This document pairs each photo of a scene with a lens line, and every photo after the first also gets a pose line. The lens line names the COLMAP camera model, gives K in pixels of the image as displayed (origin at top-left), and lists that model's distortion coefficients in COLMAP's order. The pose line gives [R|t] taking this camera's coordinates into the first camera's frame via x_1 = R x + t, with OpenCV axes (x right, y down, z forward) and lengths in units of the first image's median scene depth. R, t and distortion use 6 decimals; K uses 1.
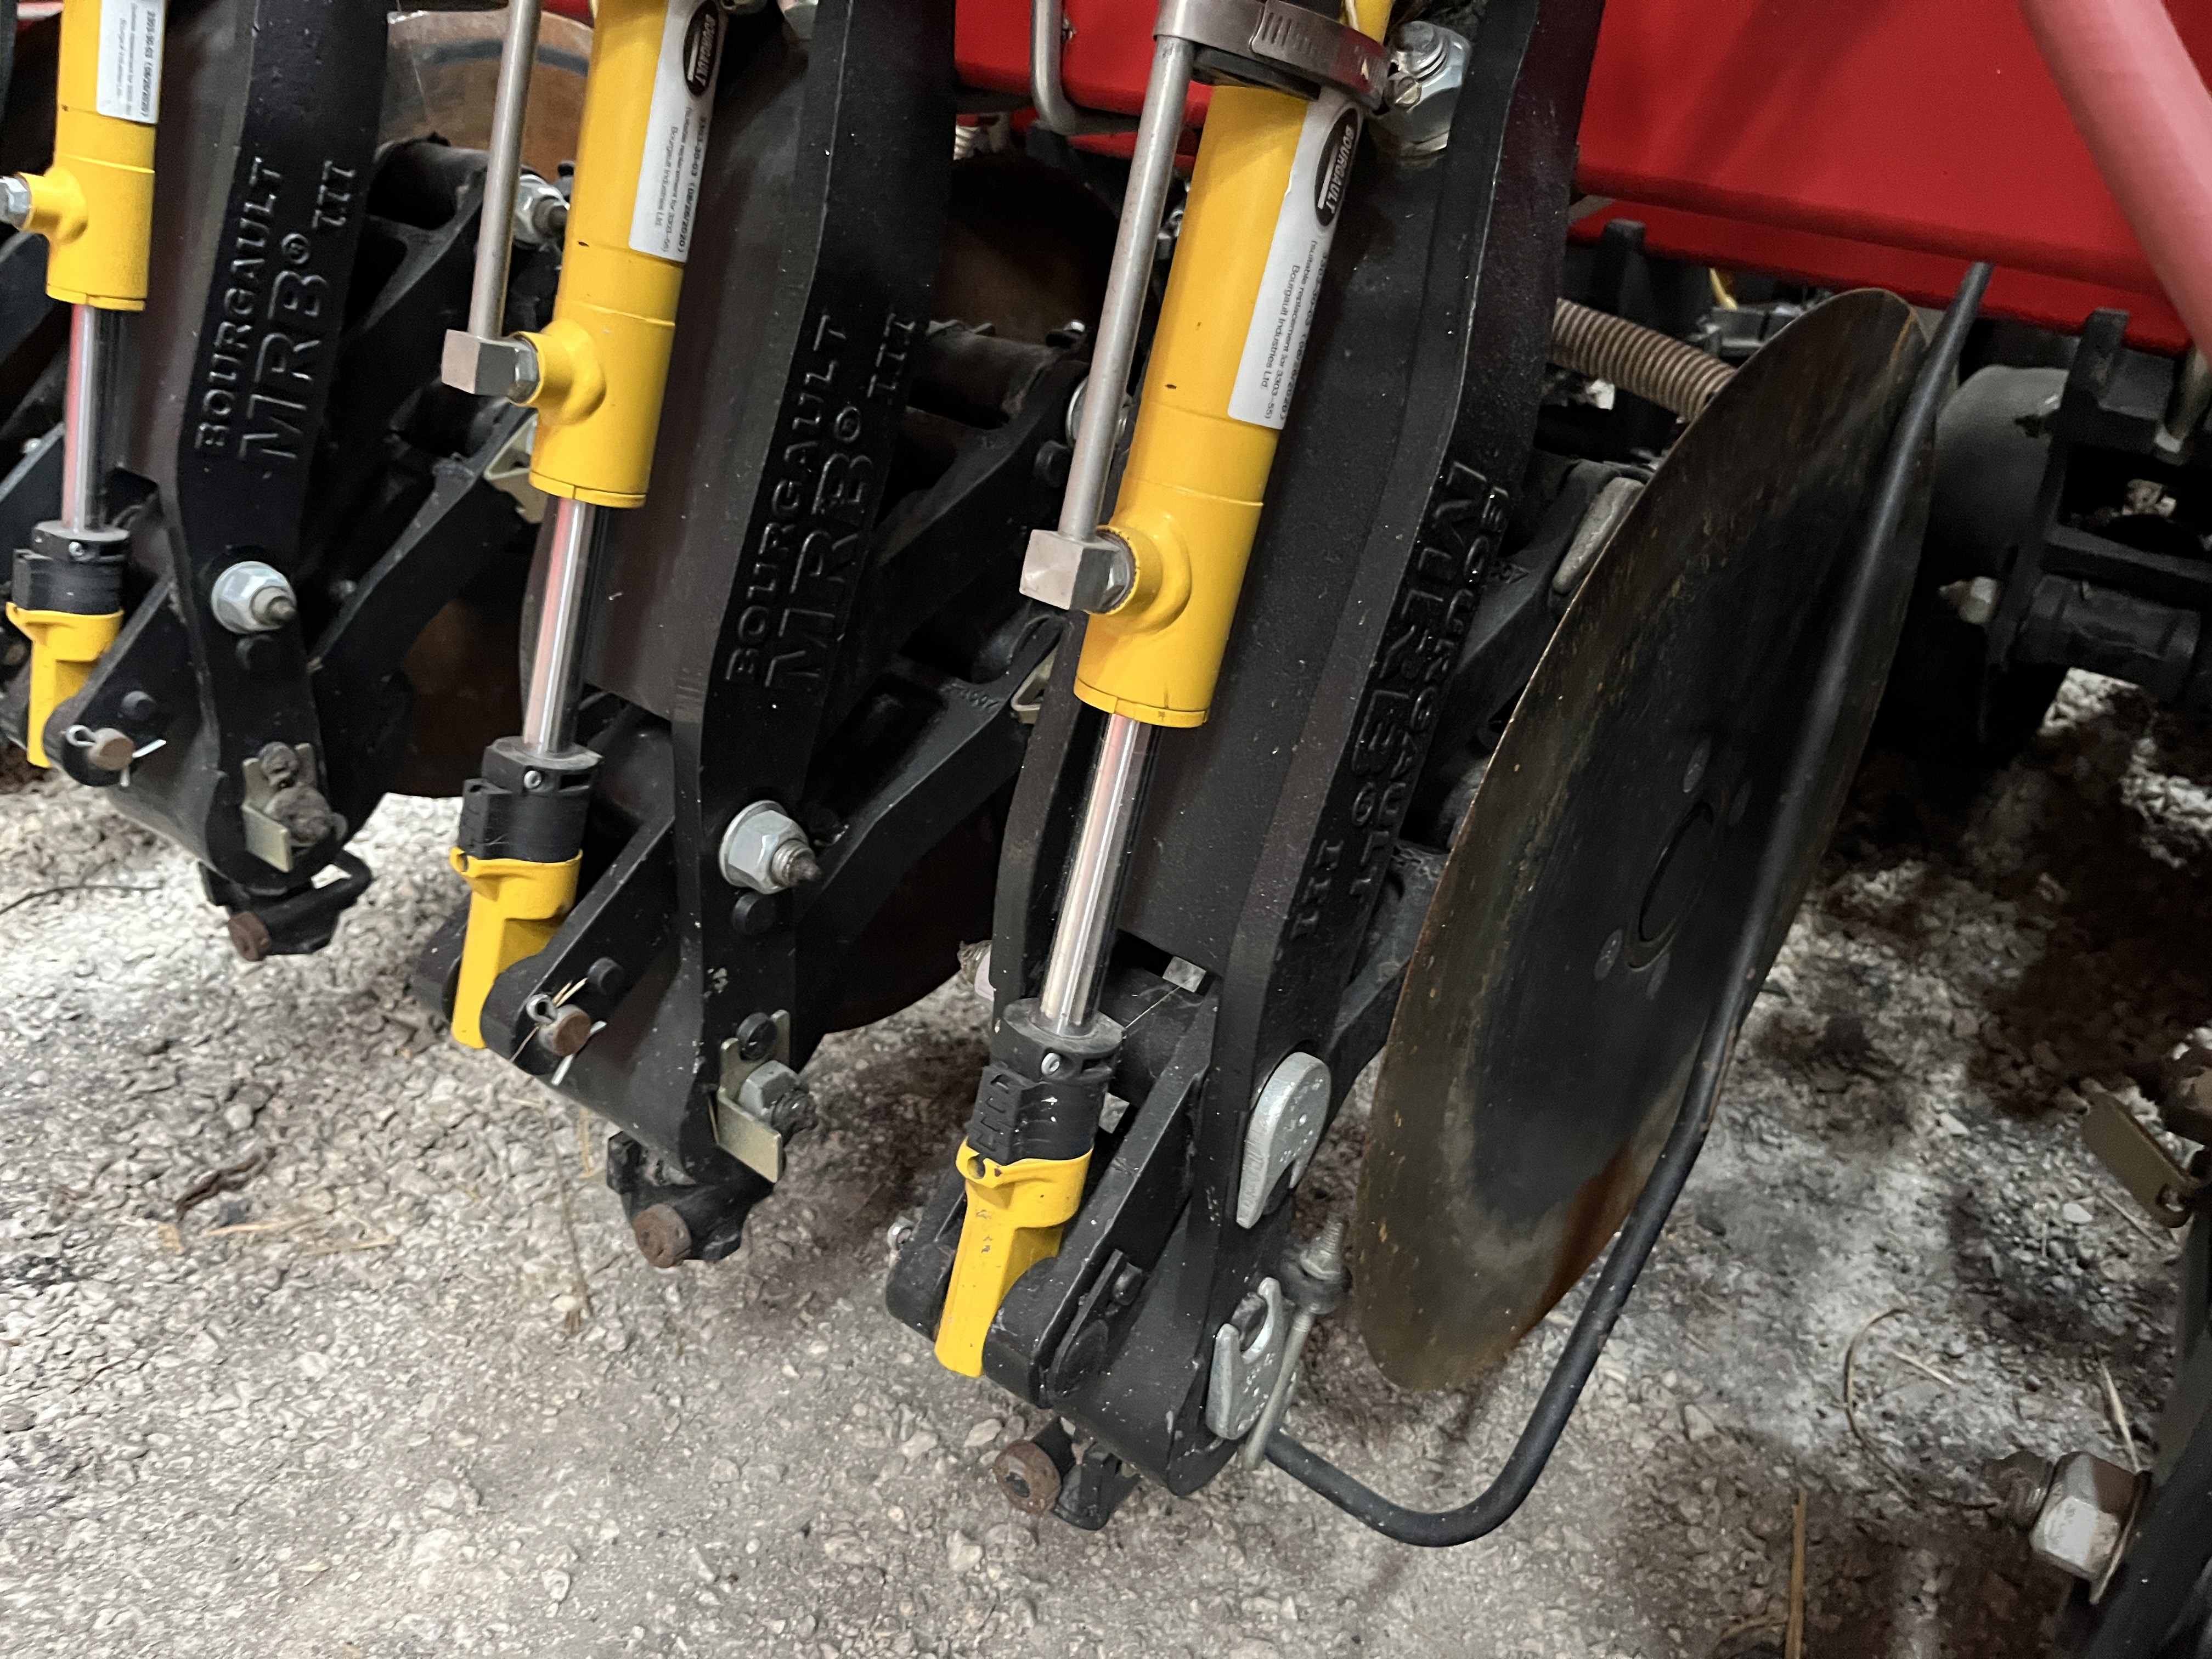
lens RADIAL K [[1679.2, 0, 1106.0], [0, 1679.2, 829.5], [0, 0, 1]] dist [0.067853, -0.099741]
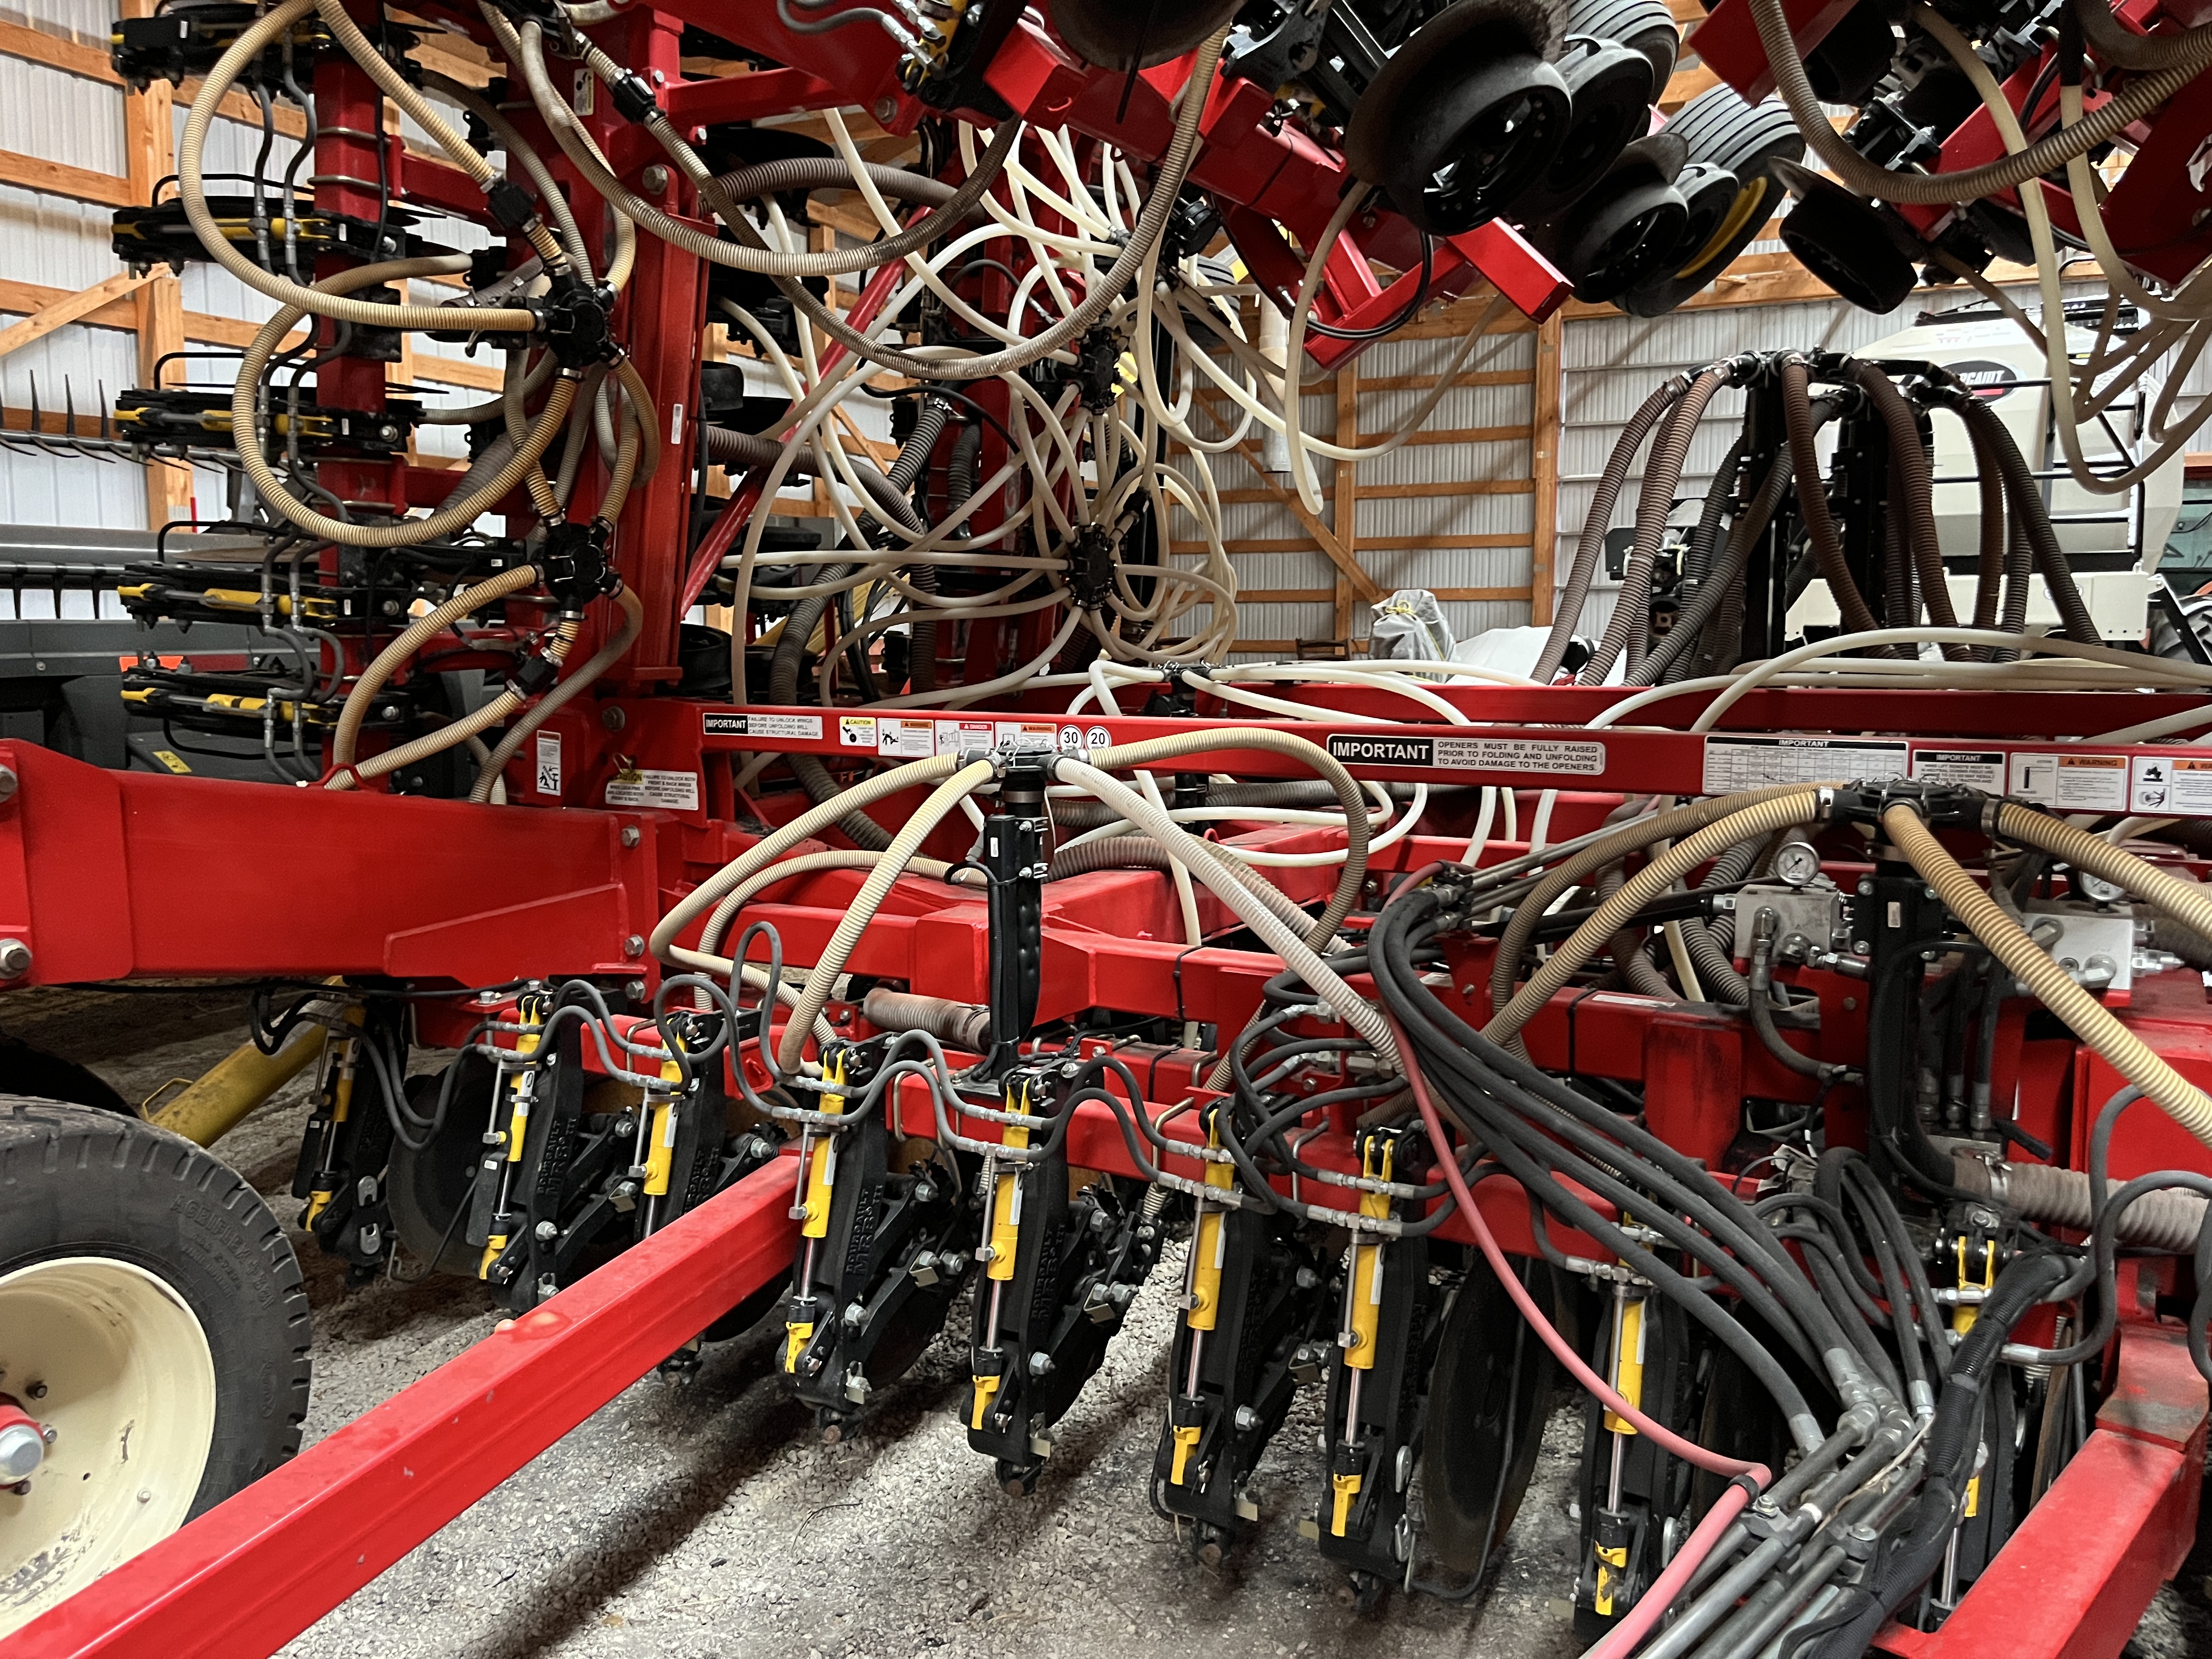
lens RADIAL K [[1679.2, 0, 1106.0], [0, 1679.2, 829.5], [0, 0, 1]] dist [0.067853, -0.099741]
pose [[0.991911, -0.103839, 0.073004, -0.741466], [0.123281, 0.925067, -0.359238, 0.129630], [-0.030231, 0.365332, 0.930386, -3.346417]]
